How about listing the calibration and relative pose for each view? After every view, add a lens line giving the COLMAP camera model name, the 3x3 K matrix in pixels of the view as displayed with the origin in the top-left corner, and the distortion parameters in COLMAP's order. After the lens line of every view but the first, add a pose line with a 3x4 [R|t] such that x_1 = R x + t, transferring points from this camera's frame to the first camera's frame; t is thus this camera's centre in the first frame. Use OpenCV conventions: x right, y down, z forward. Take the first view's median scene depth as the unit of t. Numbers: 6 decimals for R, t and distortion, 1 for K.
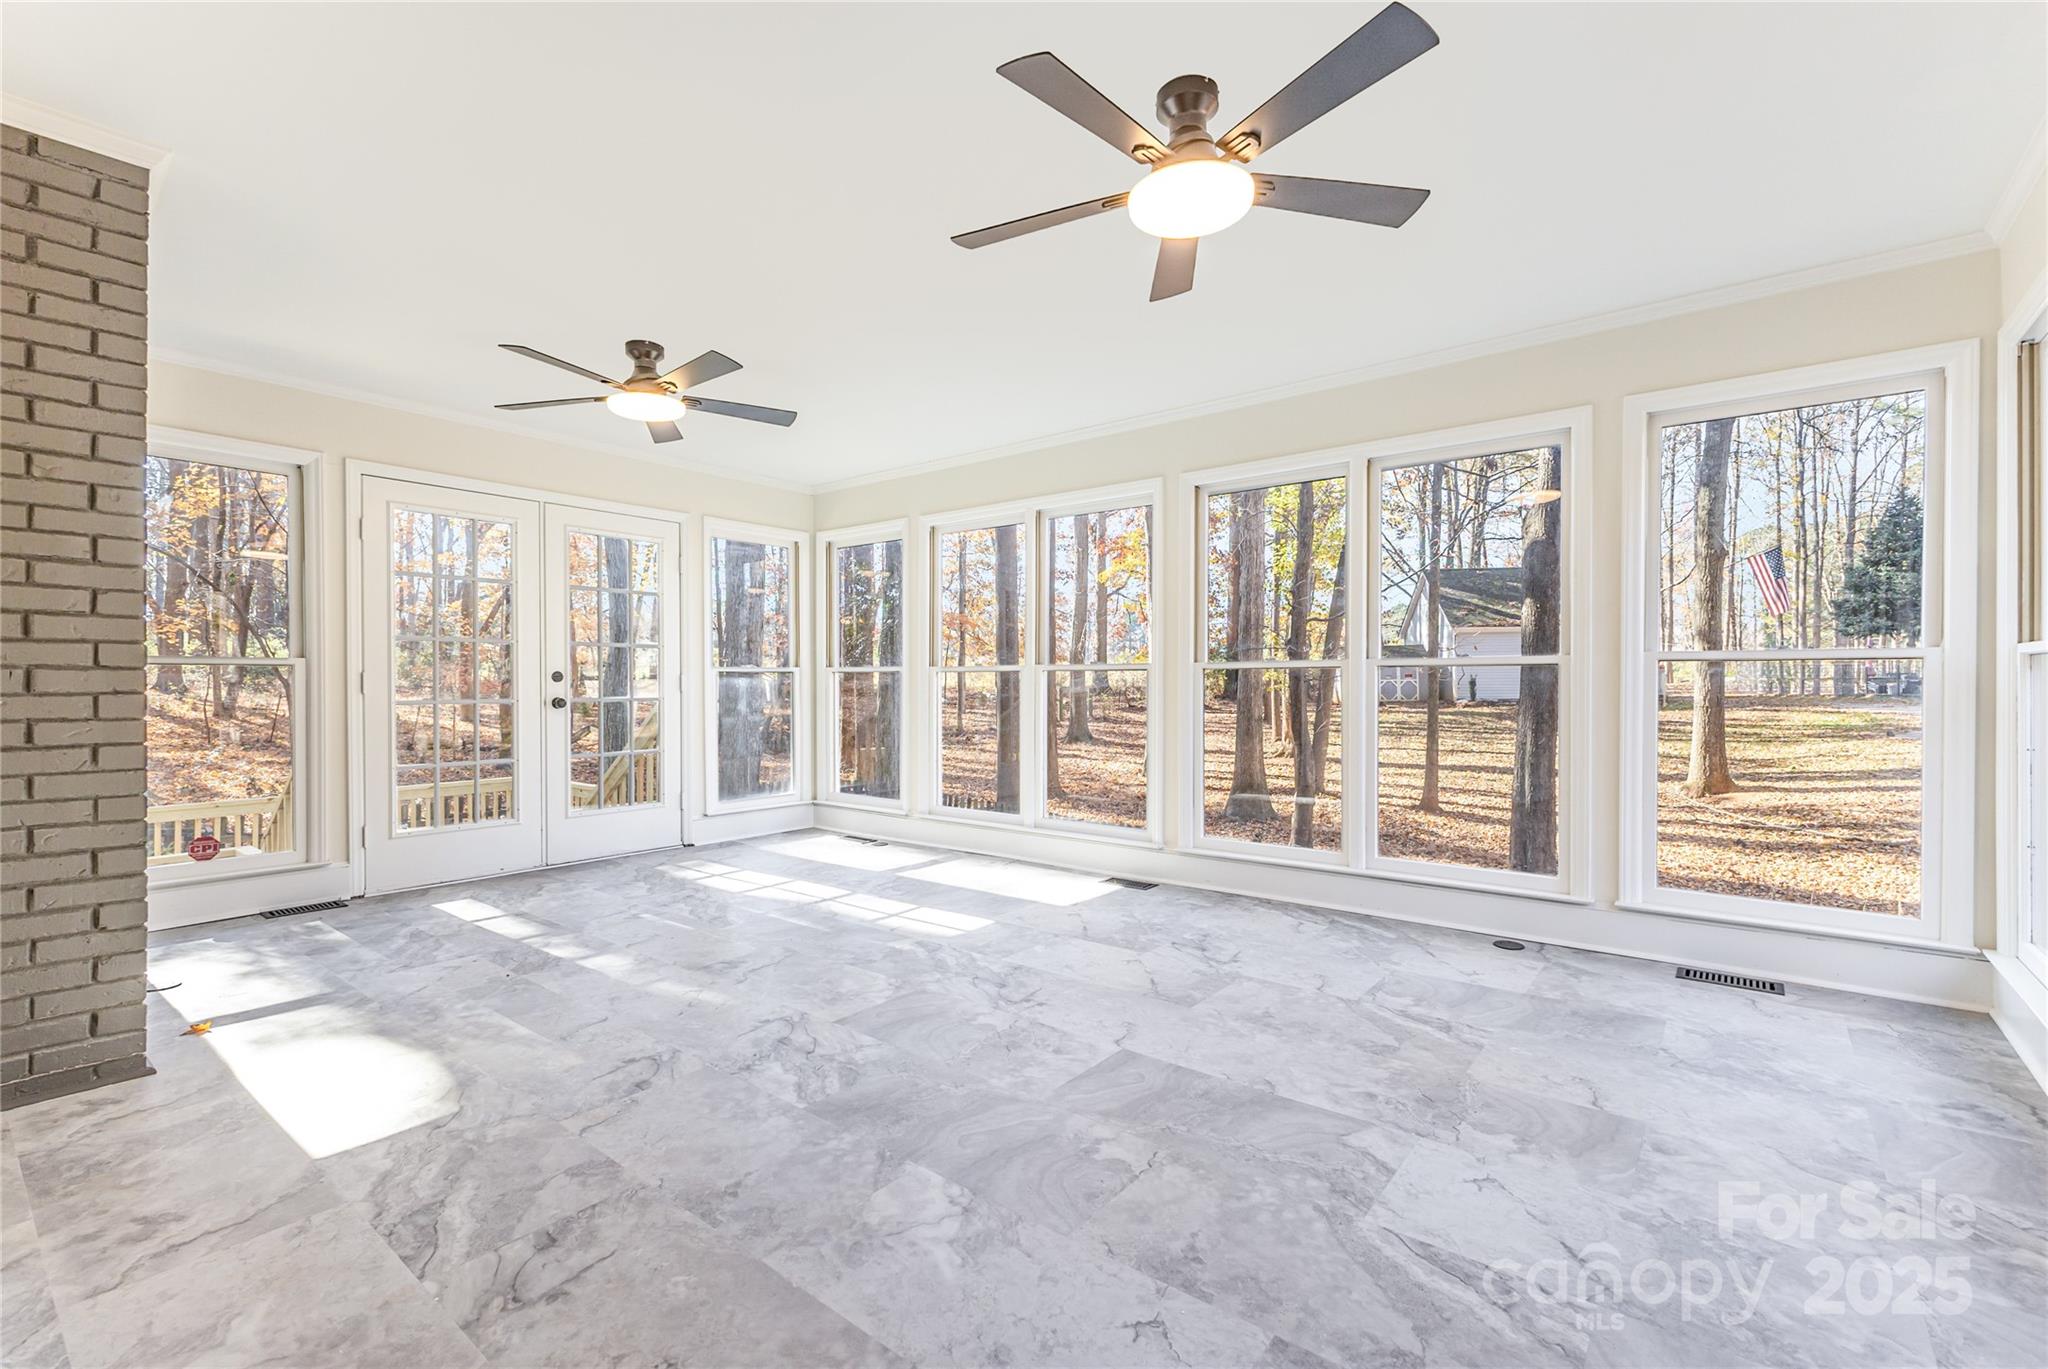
lens RADIAL K [[883.8, 0, 1037.3], [0, 883.8, 685.8], [0, 0, 1]] dist [0.005461, -0.003490]
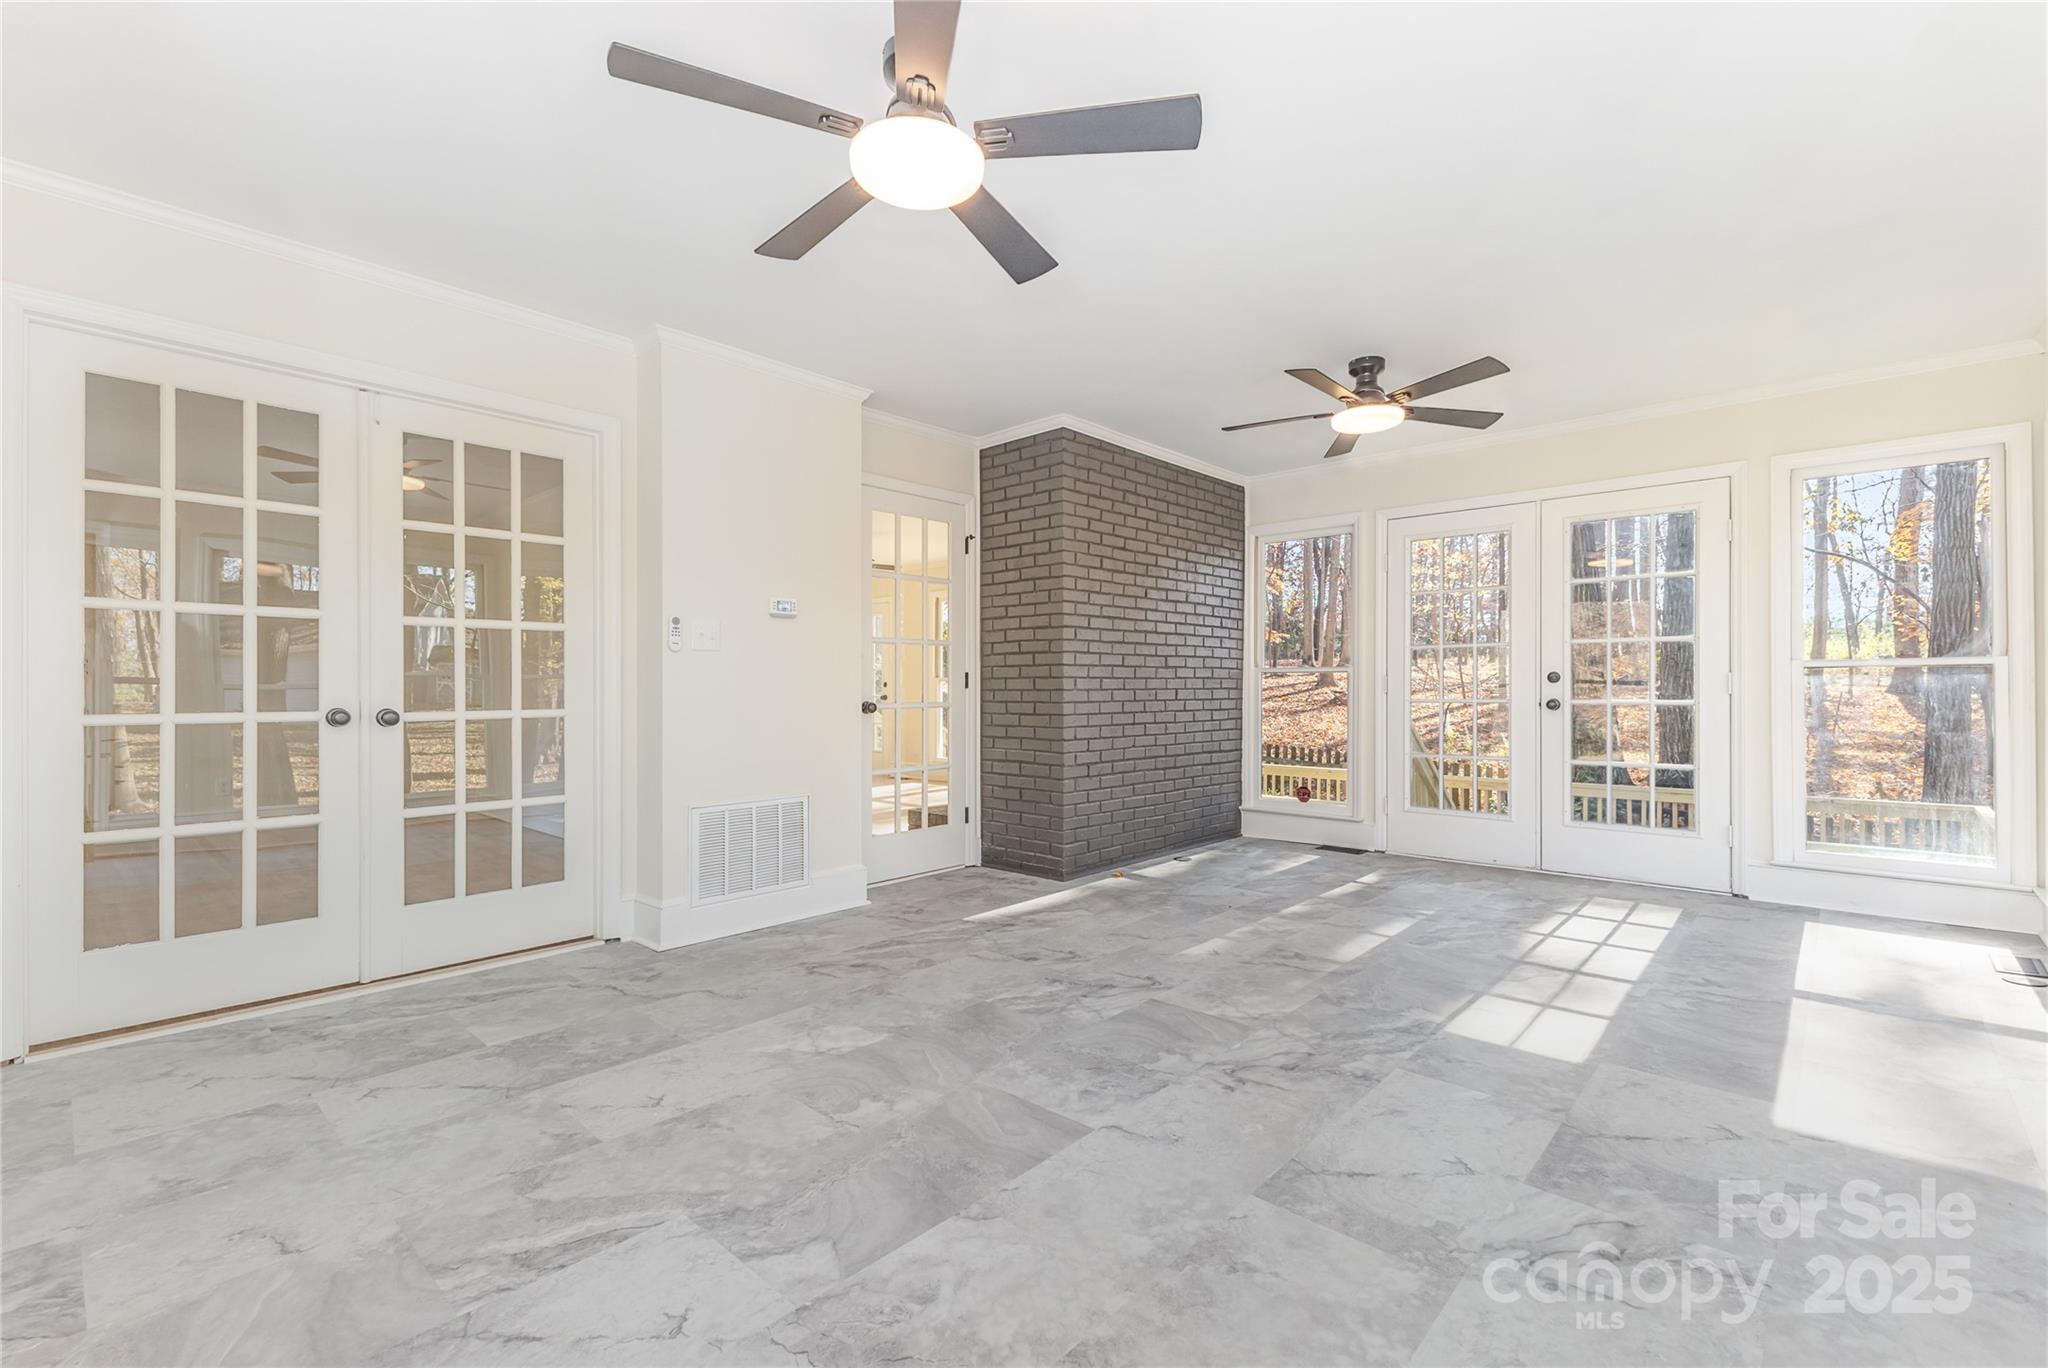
lens RADIAL K [[883.8, 0, 1033.6], [0, 883.8, 685.7], [0, 0, 1]] dist [0.005461, -0.003490]
pose [[-0.060708, 0.002003, -0.998154, 0.869974], [-0.001883, 0.999996, 0.002121, -0.004163], [0.998154, 0.002008, -0.060704, 0.936815]]
